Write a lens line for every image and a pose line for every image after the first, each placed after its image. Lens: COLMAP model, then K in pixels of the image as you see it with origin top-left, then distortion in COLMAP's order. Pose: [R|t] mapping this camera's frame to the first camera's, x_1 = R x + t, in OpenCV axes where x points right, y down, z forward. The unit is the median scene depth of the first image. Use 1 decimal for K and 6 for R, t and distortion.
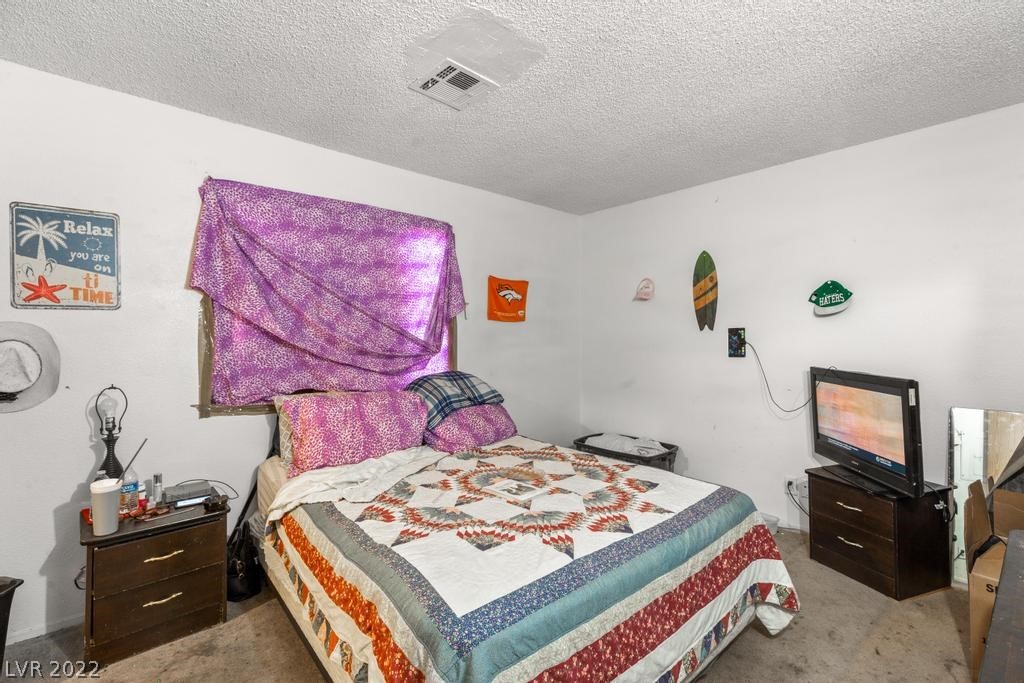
lens RADIAL K [[467.2, 0, 515.1], [0, 467.2, 333.8], [0, 0, 1]] dist [-0.000372, -0.000753]
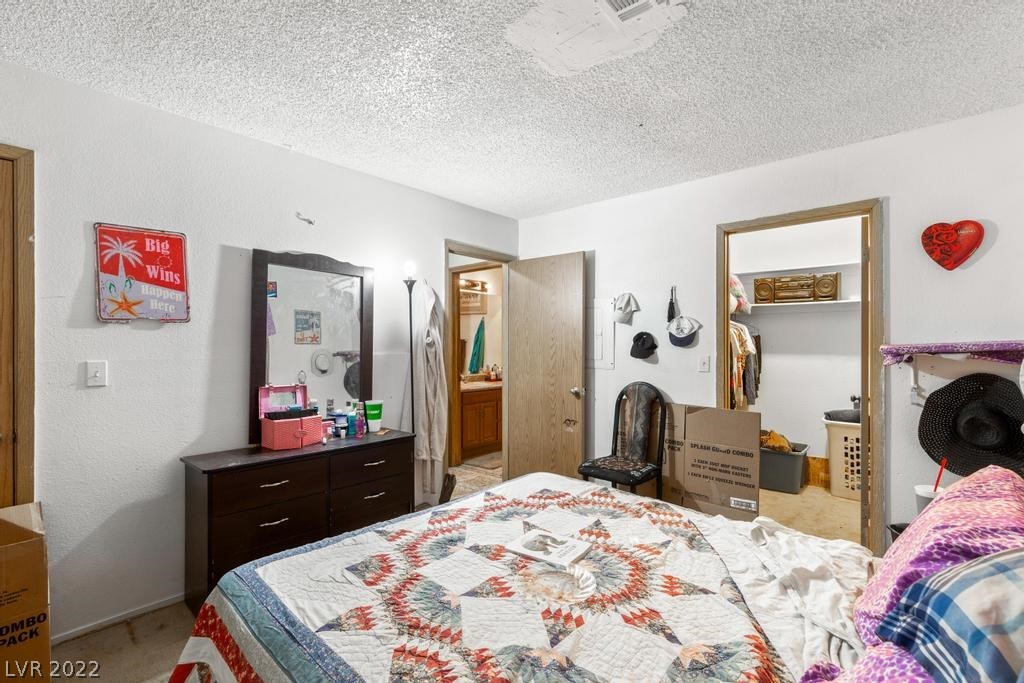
lens RADIAL K [[459.5, 0, 516.5], [0, 459.5, 349.3], [0, 0, 1]] dist [0.002303, -0.000011]
pose [[-0.991234, 0.001024, -0.132114, 0.146426], [0.000521, 0.999993, 0.003836, 0.005177], [0.132117, 0.003733, -0.991227, 1.660316]]
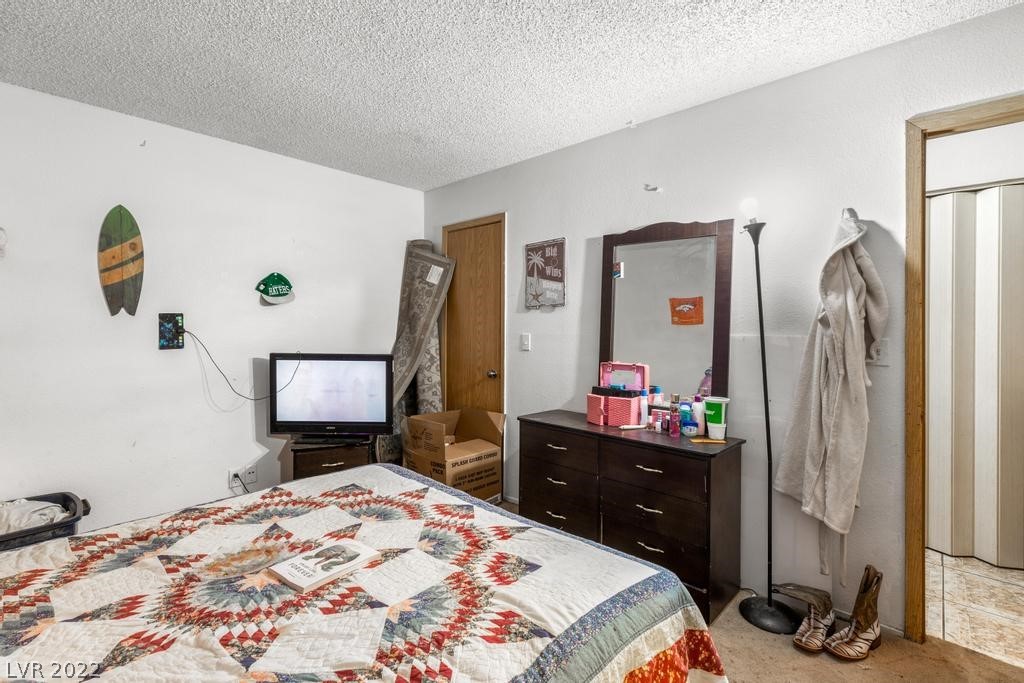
lens RADIAL K [[467.2, 0, 515.1], [0, 467.2, 333.8], [0, 0, 1]] dist [-0.000372, -0.000753]
pose [[-0.108464, -0.017332, 0.993949, -0.629714], [-0.008153, 0.999830, 0.016544, 0.007550], [-0.994067, -0.006310, -0.108587, 0.774607]]
